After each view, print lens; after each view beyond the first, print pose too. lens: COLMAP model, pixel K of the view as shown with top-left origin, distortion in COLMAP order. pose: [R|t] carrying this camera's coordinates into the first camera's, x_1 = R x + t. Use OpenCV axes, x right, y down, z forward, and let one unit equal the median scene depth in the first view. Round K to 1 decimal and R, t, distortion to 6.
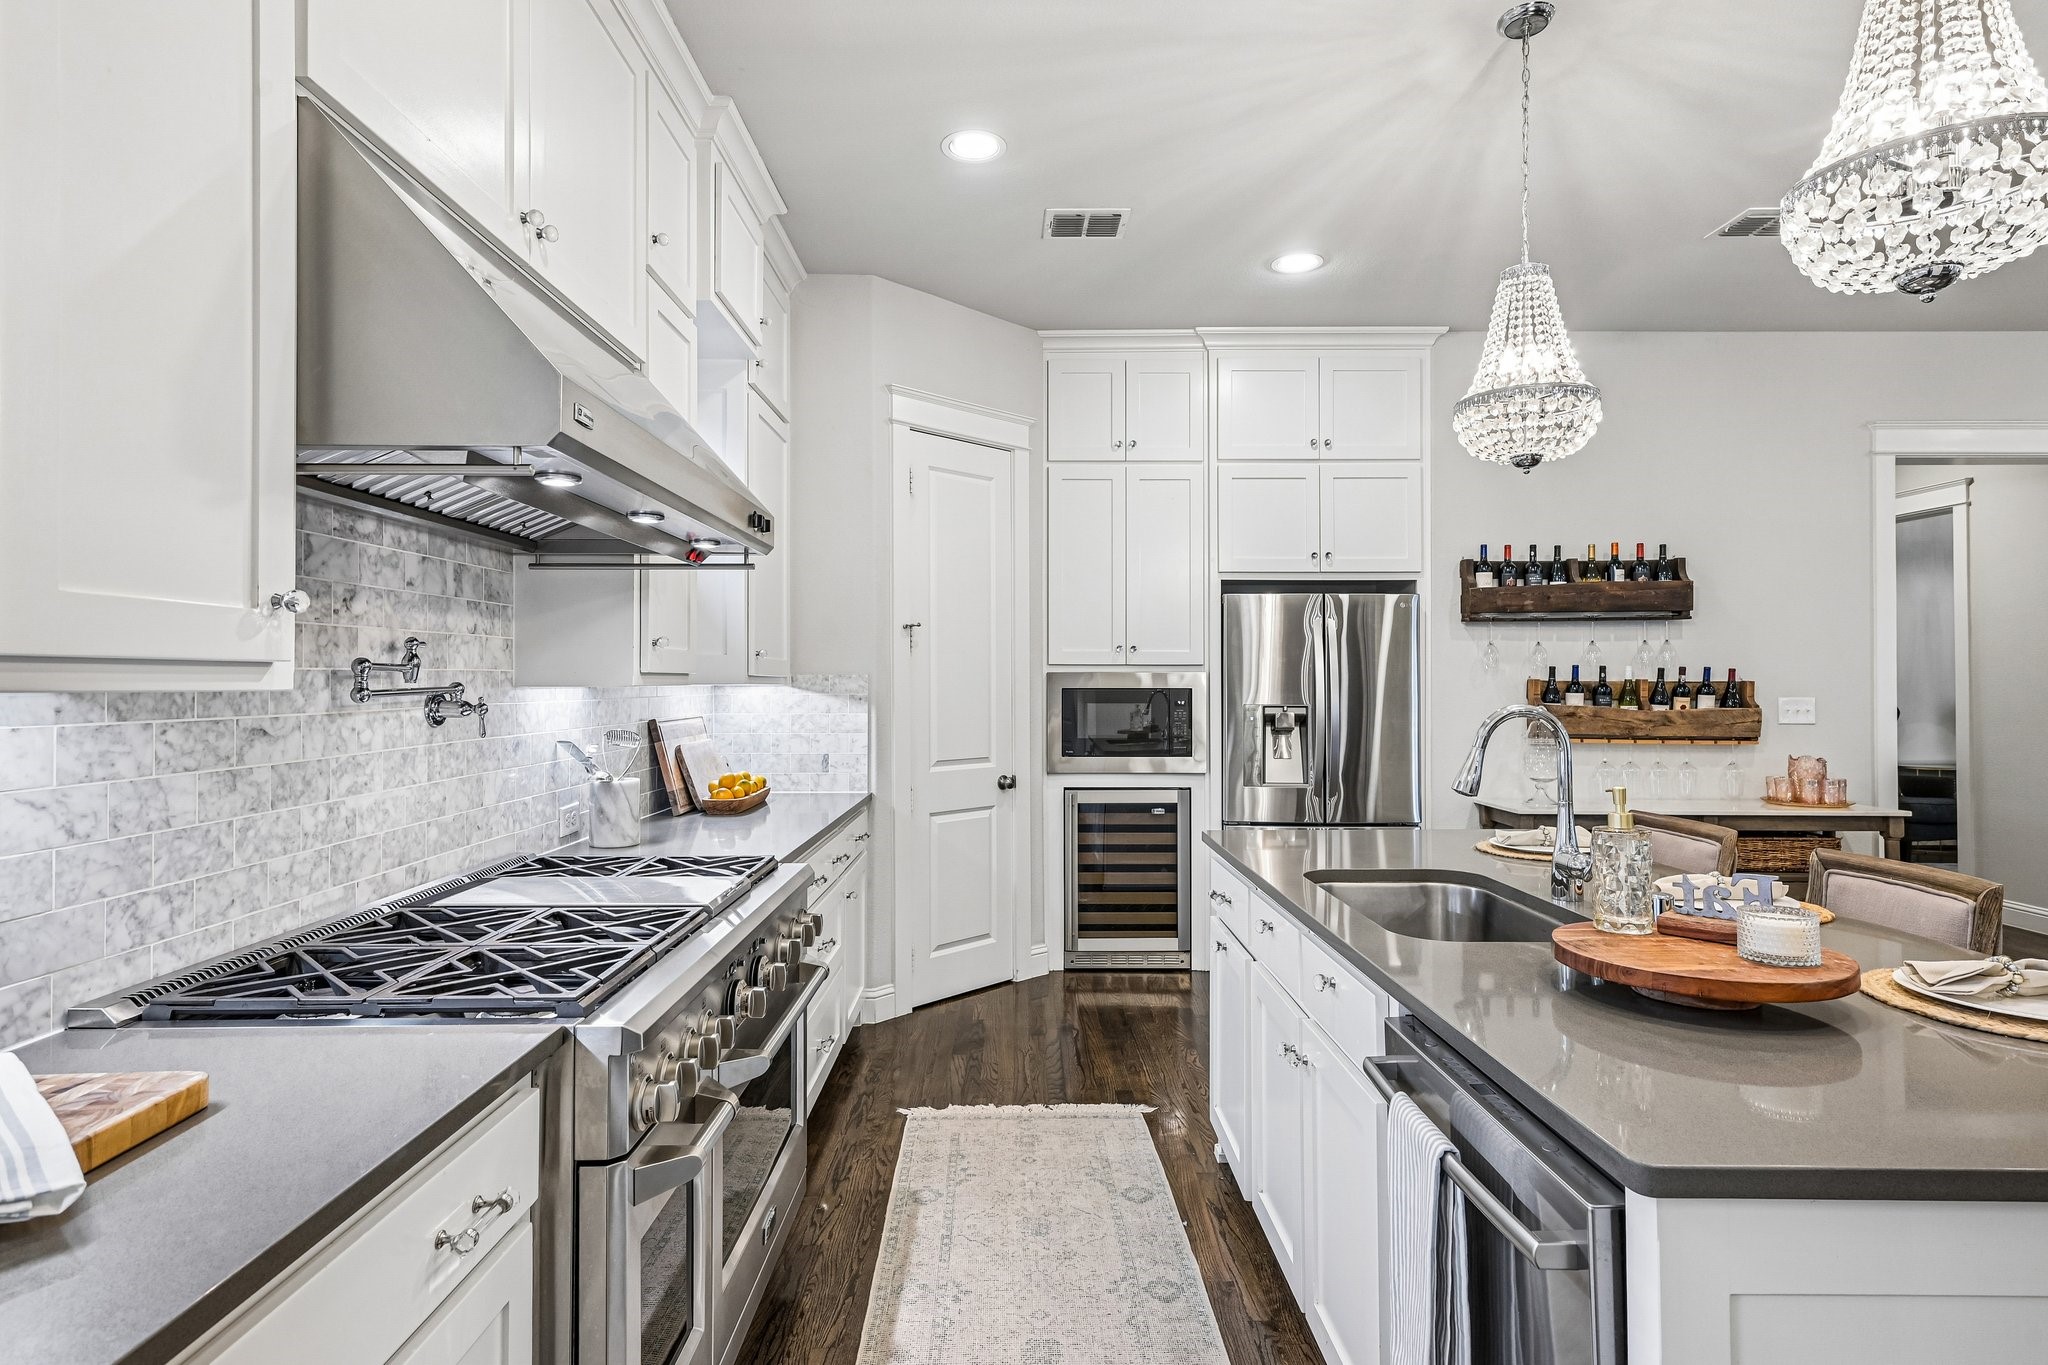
lens RADIAL K [[1063.4, 0, 1028.1], [0, 1063.4, 671.3], [0, 0, 1]] dist [0.018735, 0.002212]
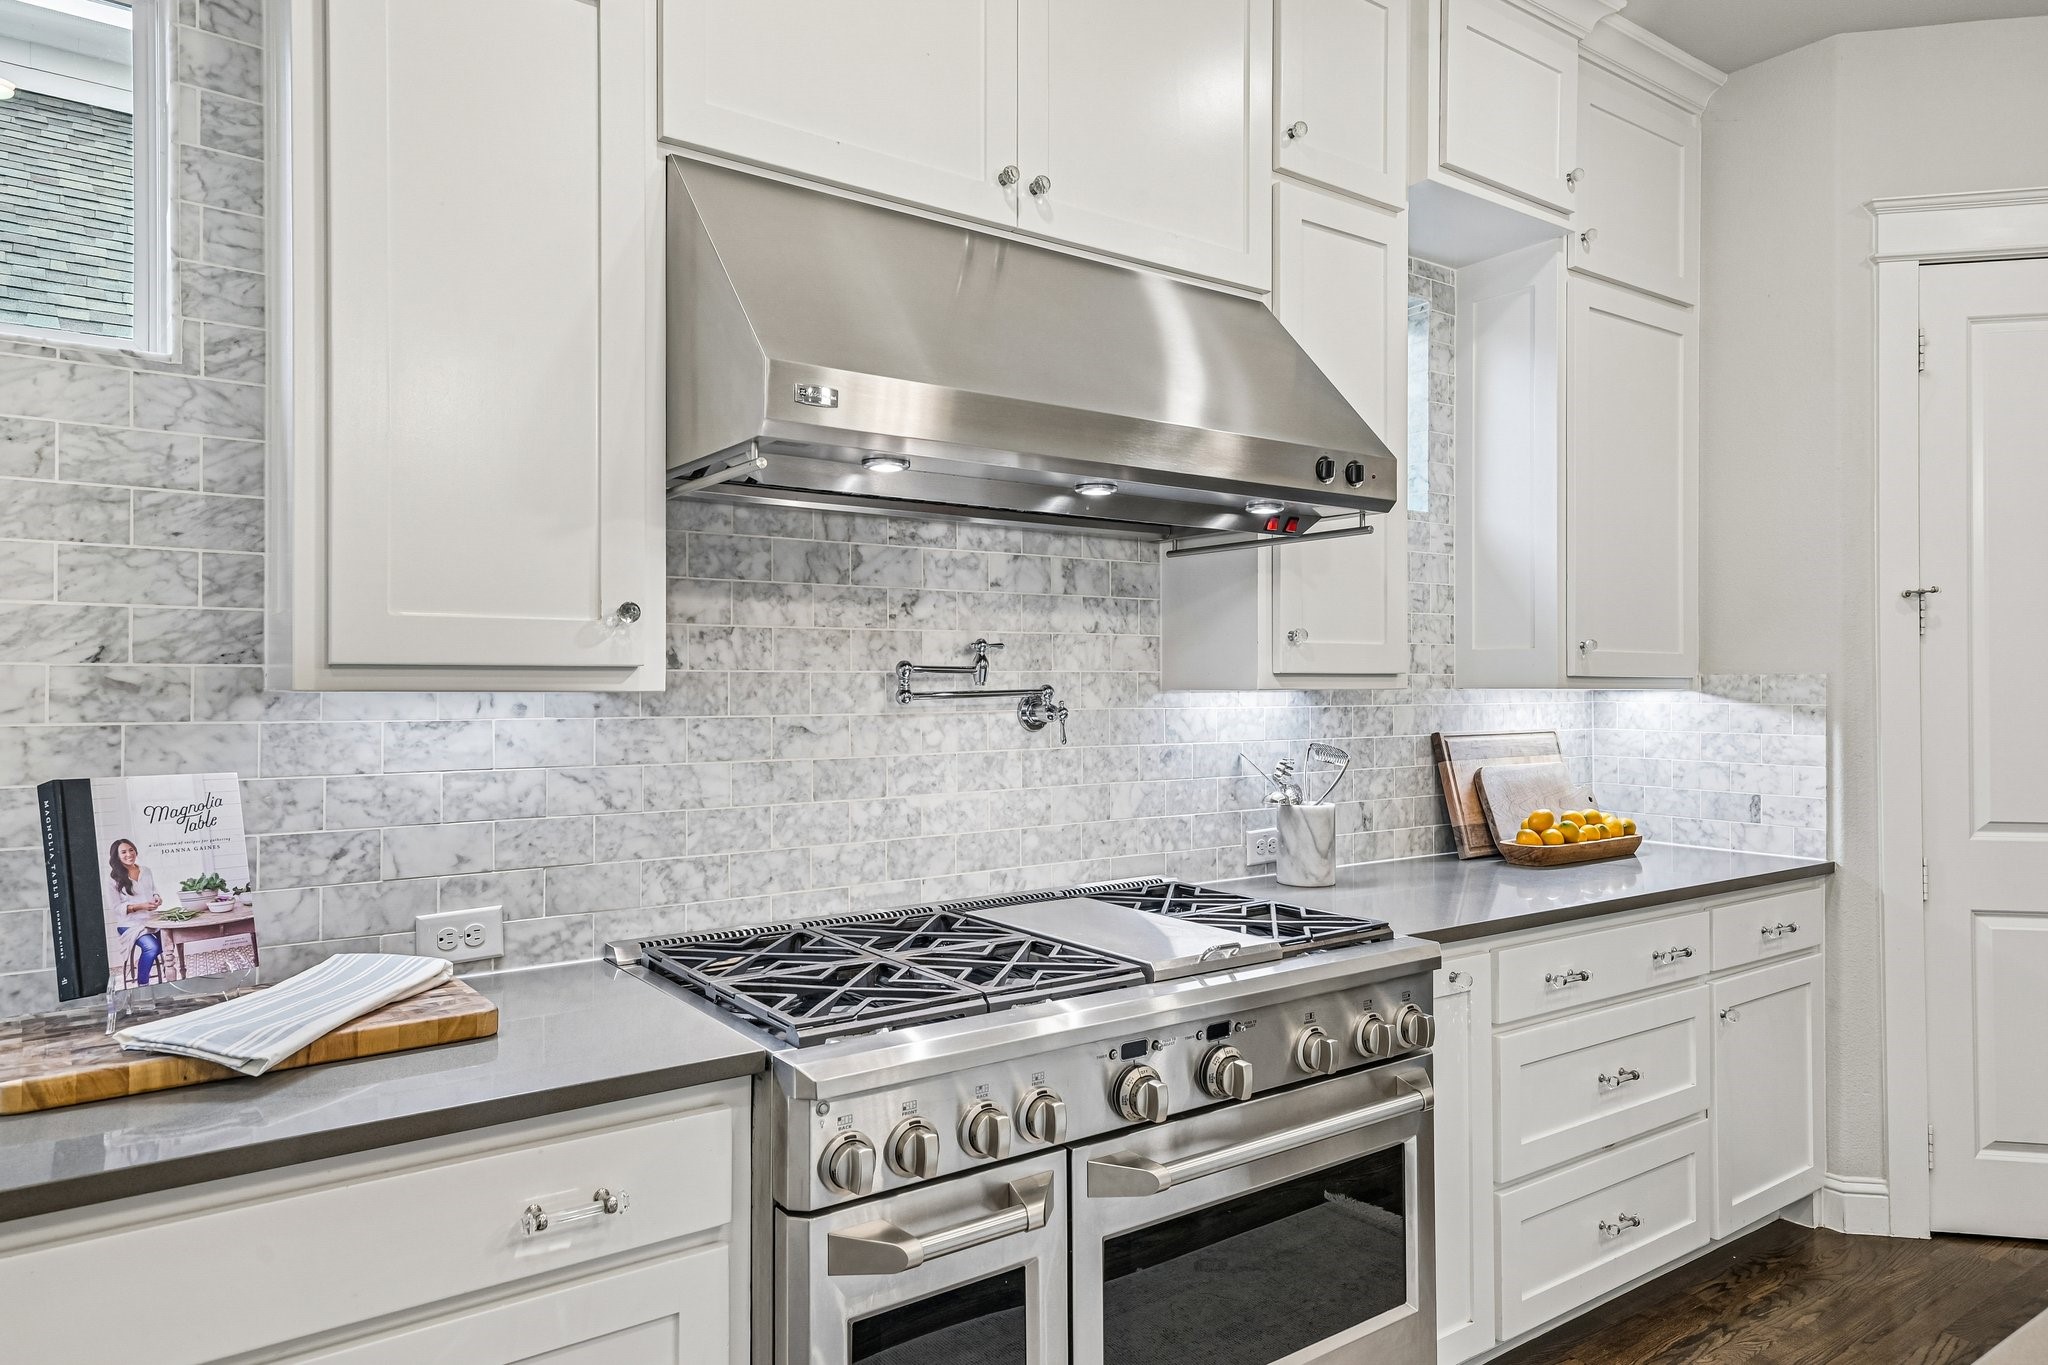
lens RADIAL K [[1275.8, 0, 1033.9], [0, 1275.8, 675.0], [0, 0, 1]] dist [0.020820, 0.003714]
pose [[0.576934, -0.004899, -0.816776, 0.226532], [0.006670, 0.999977, -0.001286, 0.001747], [0.816764, -0.004705, 0.576953, 0.199970]]
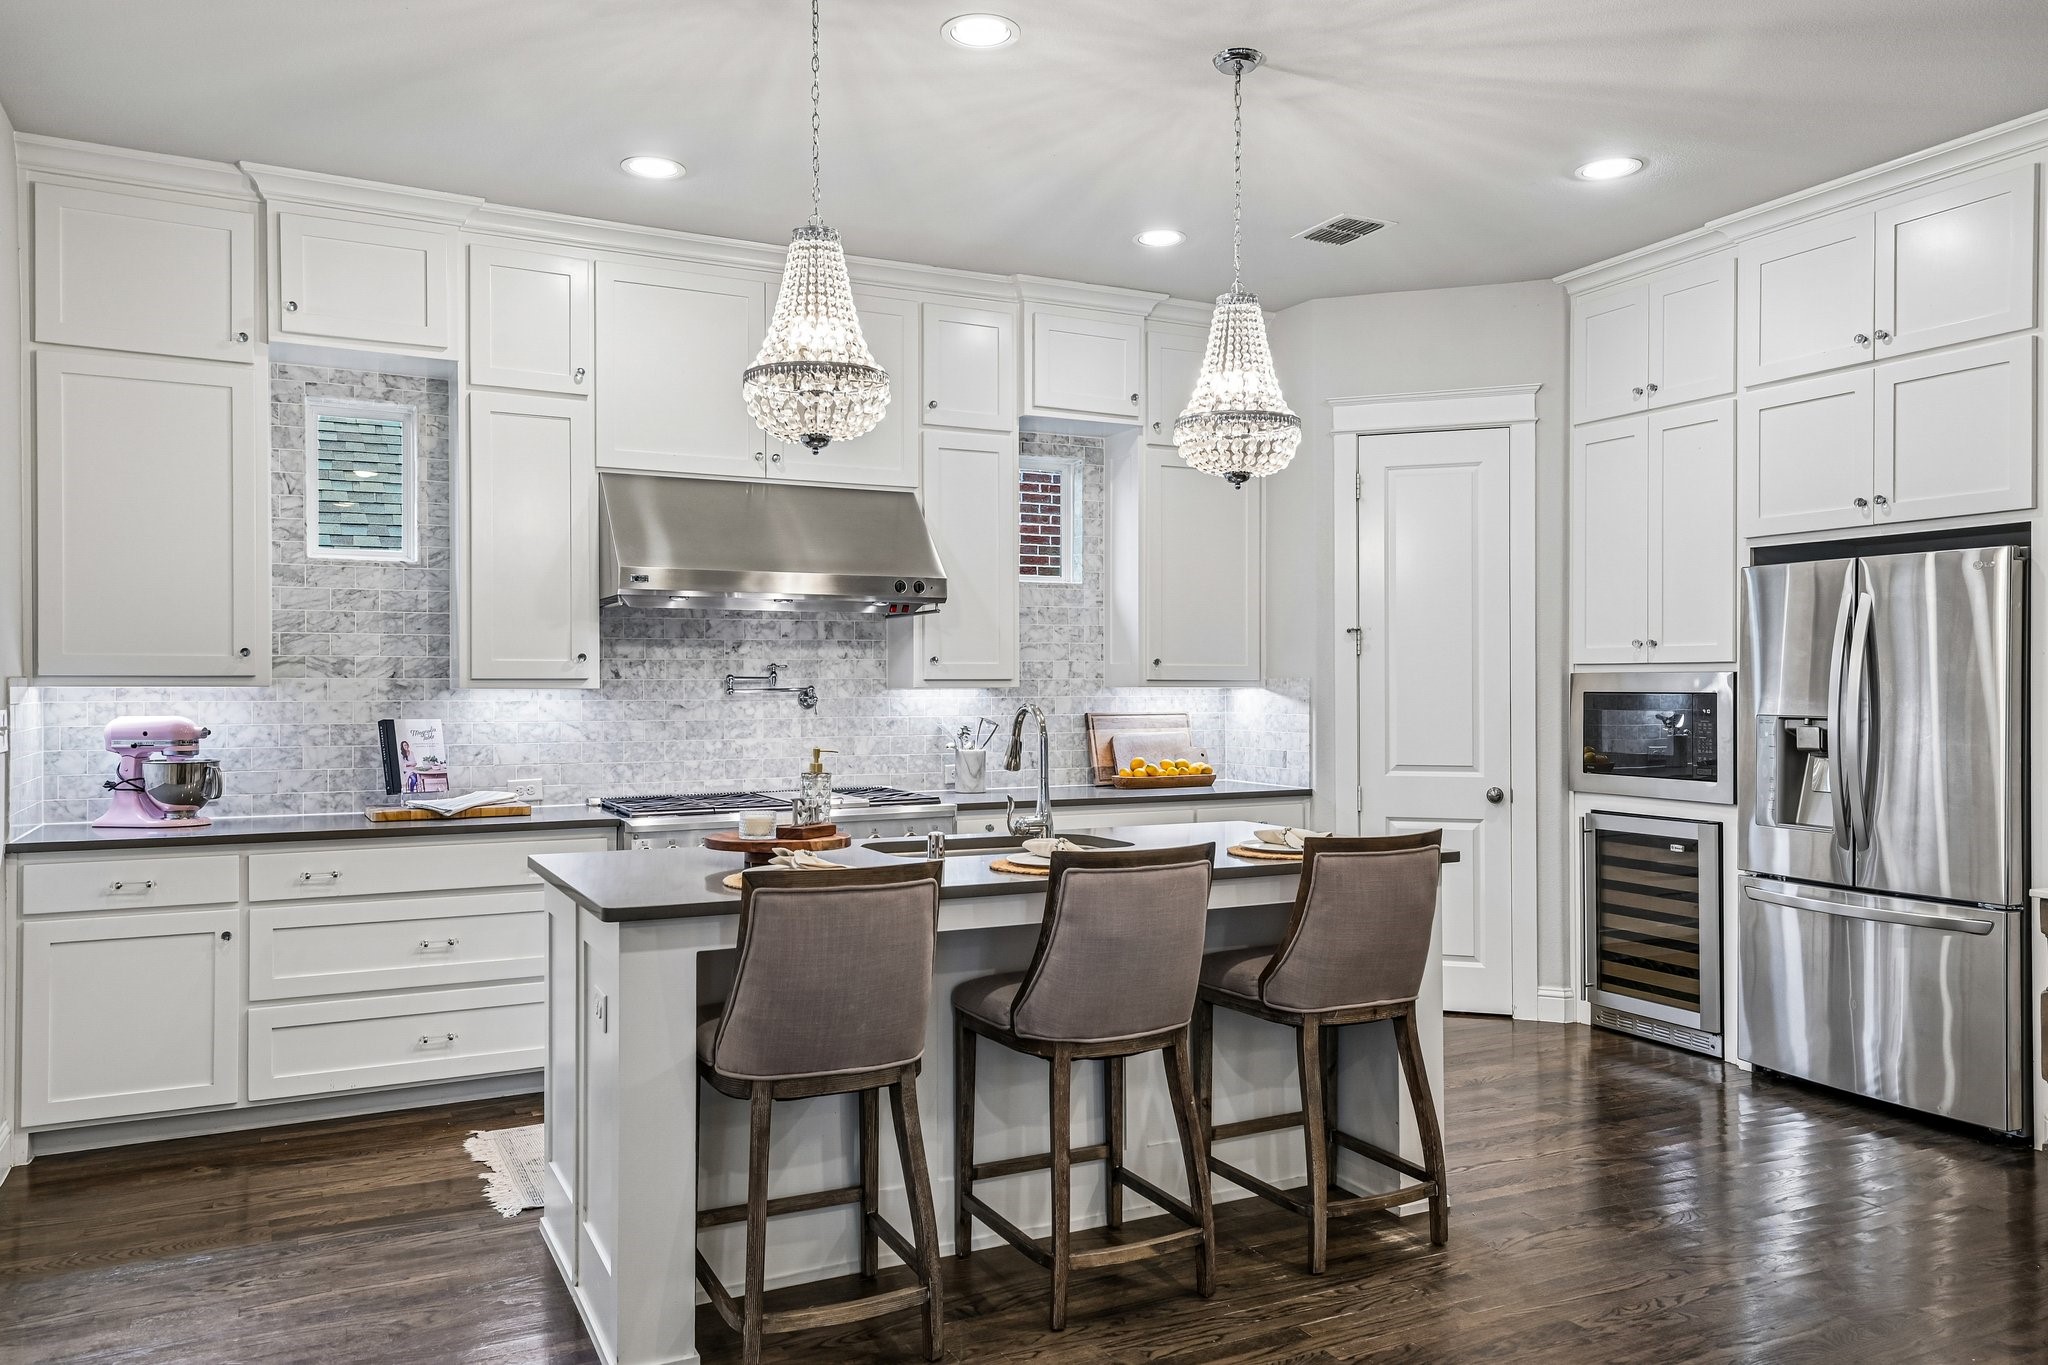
lens RADIAL K [[1441.7, 0, 1043.6], [0, 1441.7, 684.8], [0, 0, 1]] dist [0.019292, 0.002293]
pose [[0.449886, -0.000040, -0.893086, 1.146474], [0.009872, 0.999939, 0.004928, 0.000170], [0.893031, -0.011034, 0.449859, 0.128087]]
